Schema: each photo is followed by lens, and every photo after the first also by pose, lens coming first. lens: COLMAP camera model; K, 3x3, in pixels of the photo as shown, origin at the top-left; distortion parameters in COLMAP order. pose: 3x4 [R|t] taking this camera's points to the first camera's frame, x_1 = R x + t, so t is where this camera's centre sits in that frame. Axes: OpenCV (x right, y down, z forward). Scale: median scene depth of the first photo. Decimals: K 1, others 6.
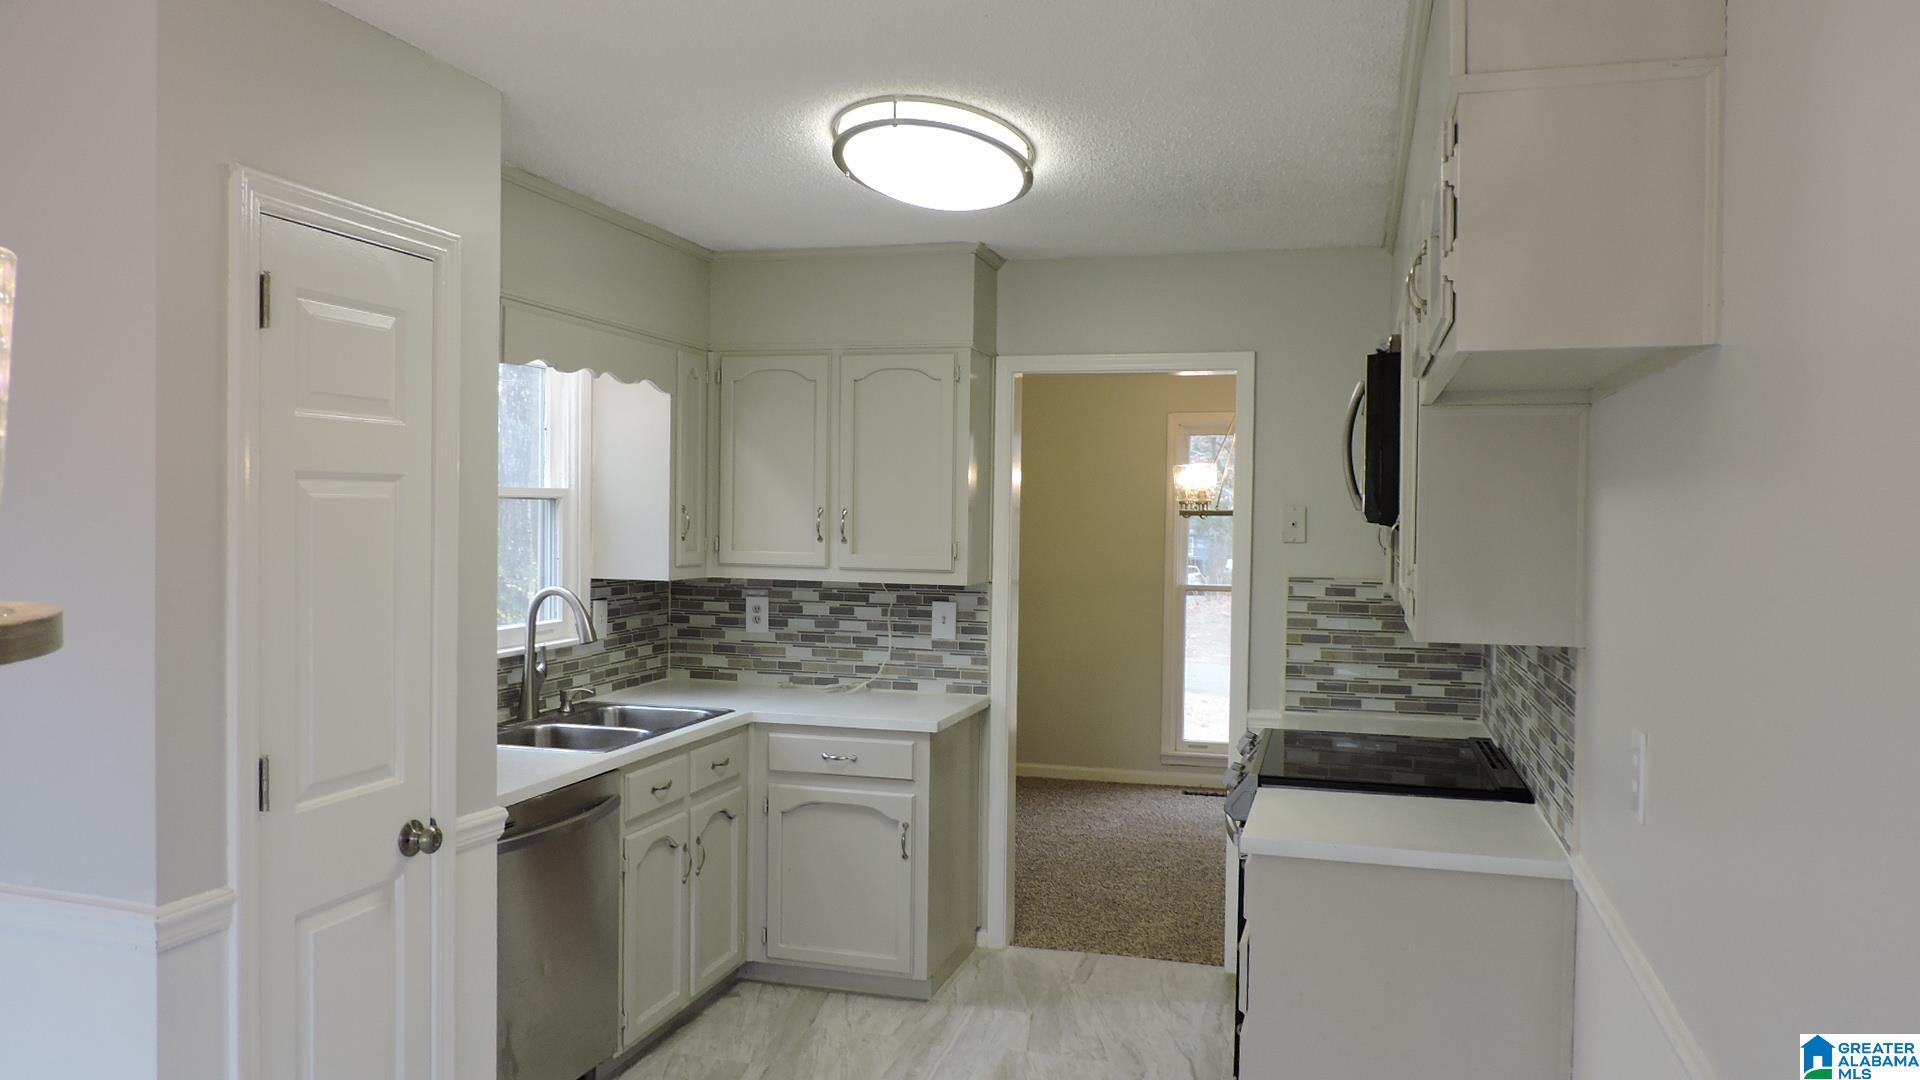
lens RADIAL K [[1375.9, 0, 960.0], [0, 1375.9, 540.0], [0, 0, 1]] dist [-0.014073, 0.001157]
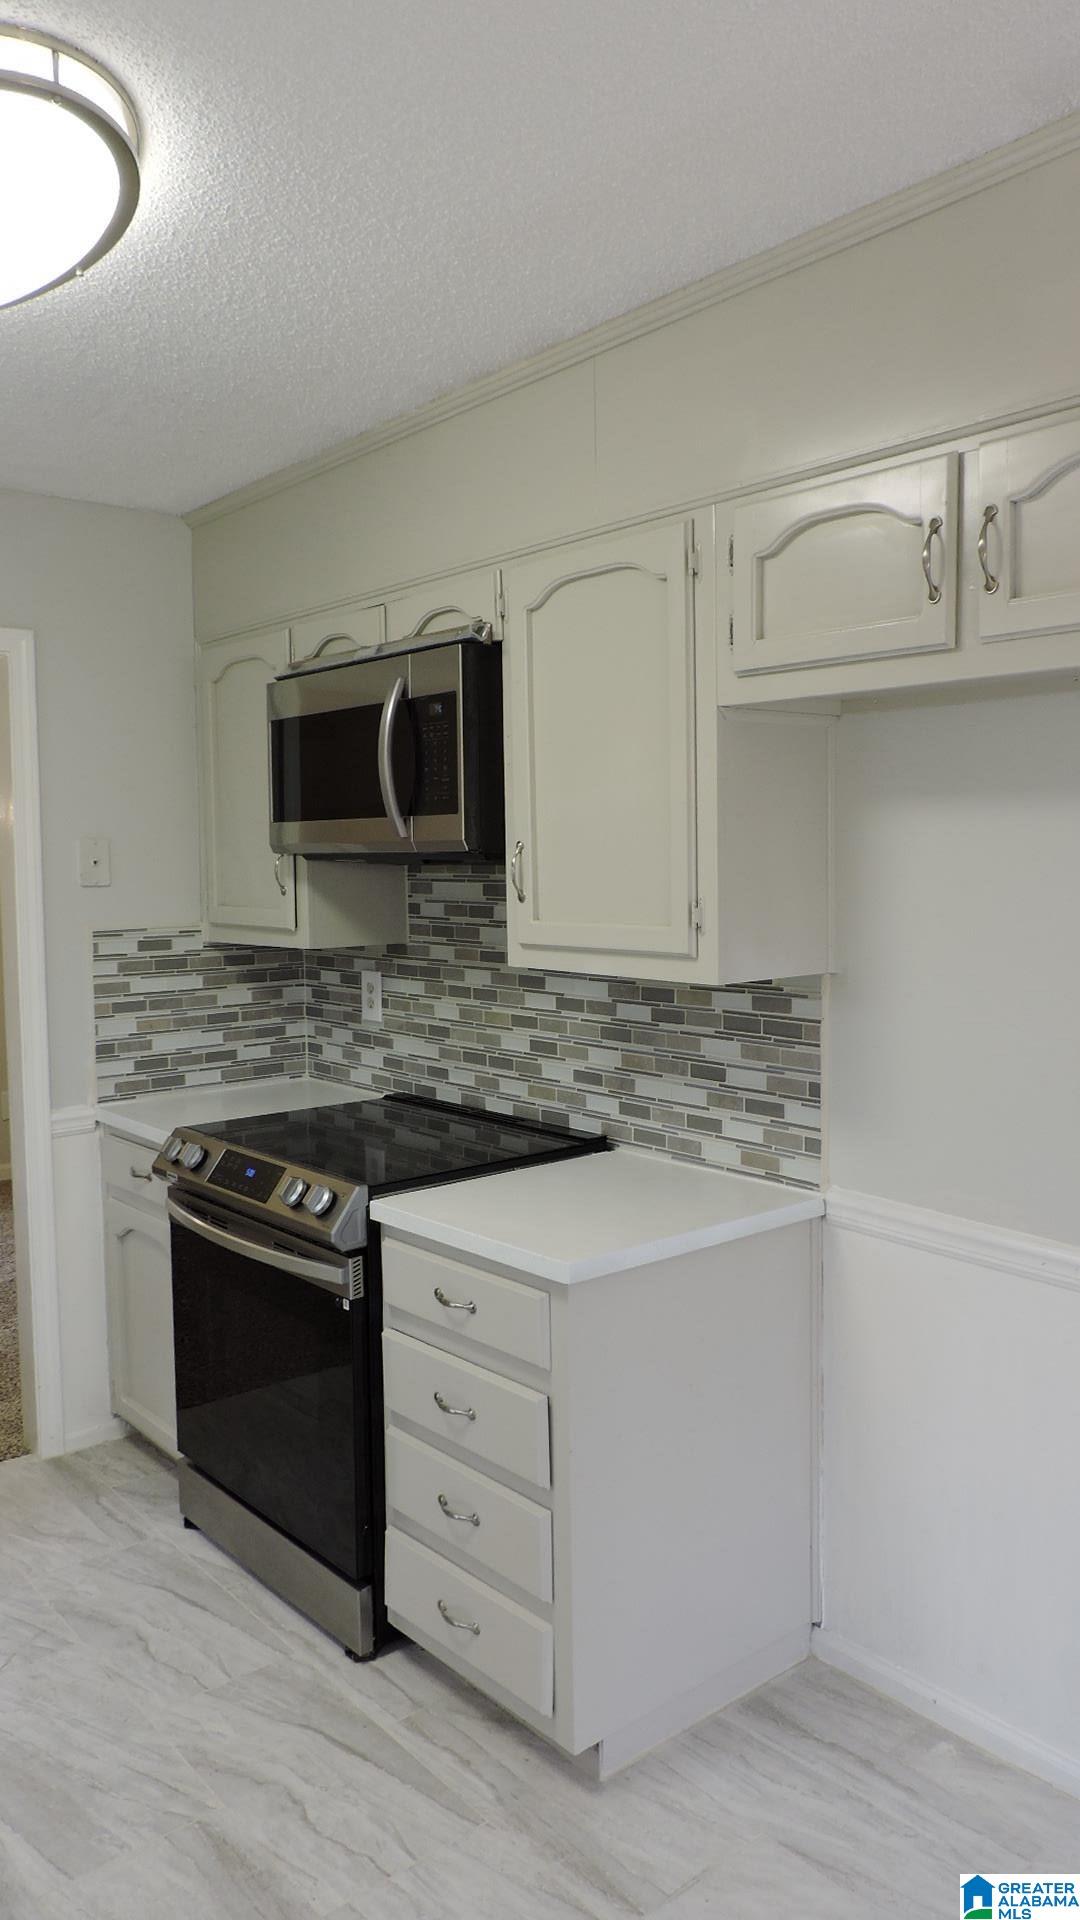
lens RADIAL K [[1375.9, 0, 540.0], [0, 1375.9, 960.0], [0, 0, 1]] dist [-0.014073, 0.001157]
pose [[0.558952, -0.083816, 0.824953, -0.259759], [0.035352, 0.996382, 0.077281, -0.007605], [-0.828446, -0.014033, 0.559893, 0.365349]]
